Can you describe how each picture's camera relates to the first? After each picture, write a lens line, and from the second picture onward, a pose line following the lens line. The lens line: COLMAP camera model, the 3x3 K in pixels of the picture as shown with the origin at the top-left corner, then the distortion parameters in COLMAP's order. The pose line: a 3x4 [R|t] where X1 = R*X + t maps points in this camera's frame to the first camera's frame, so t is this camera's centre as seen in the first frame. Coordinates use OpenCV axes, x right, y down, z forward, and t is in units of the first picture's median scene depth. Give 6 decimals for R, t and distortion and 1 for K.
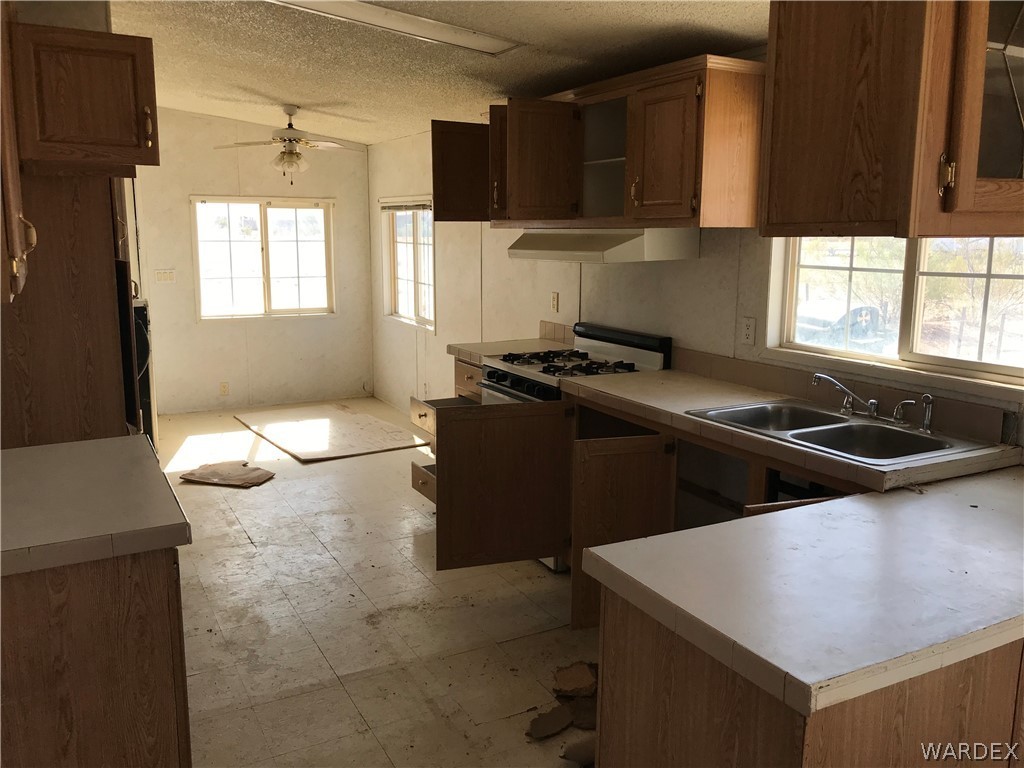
lens RADIAL K [[858.4, 0, 512.5], [0, 858.4, 383.5], [0, 0, 1]] dist [0.056032, -0.009634]
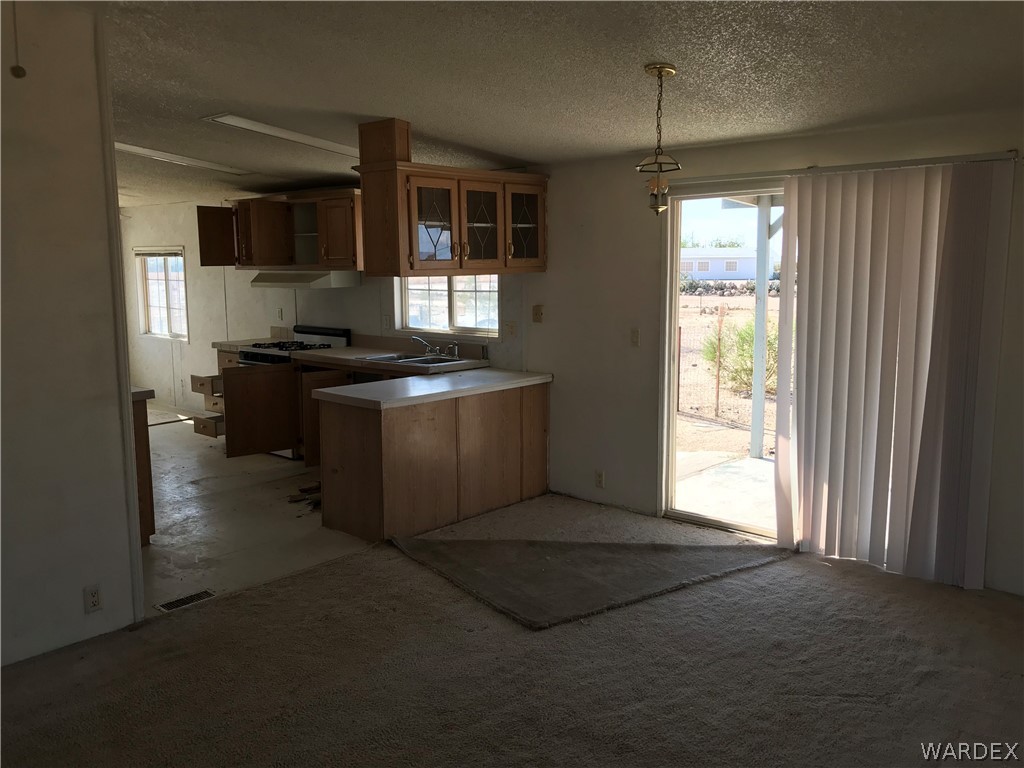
lens RADIAL K [[858.4, 0, 510.0], [0, 858.4, 382.9], [0, 0, 1]] dist [0.056032, -0.009634]
pose [[0.942111, -0.055691, 0.330643, -0.107018], [0.068619, 0.997263, -0.027548, 0.134606], [-0.328204, 0.048641, 0.943354, -0.838470]]
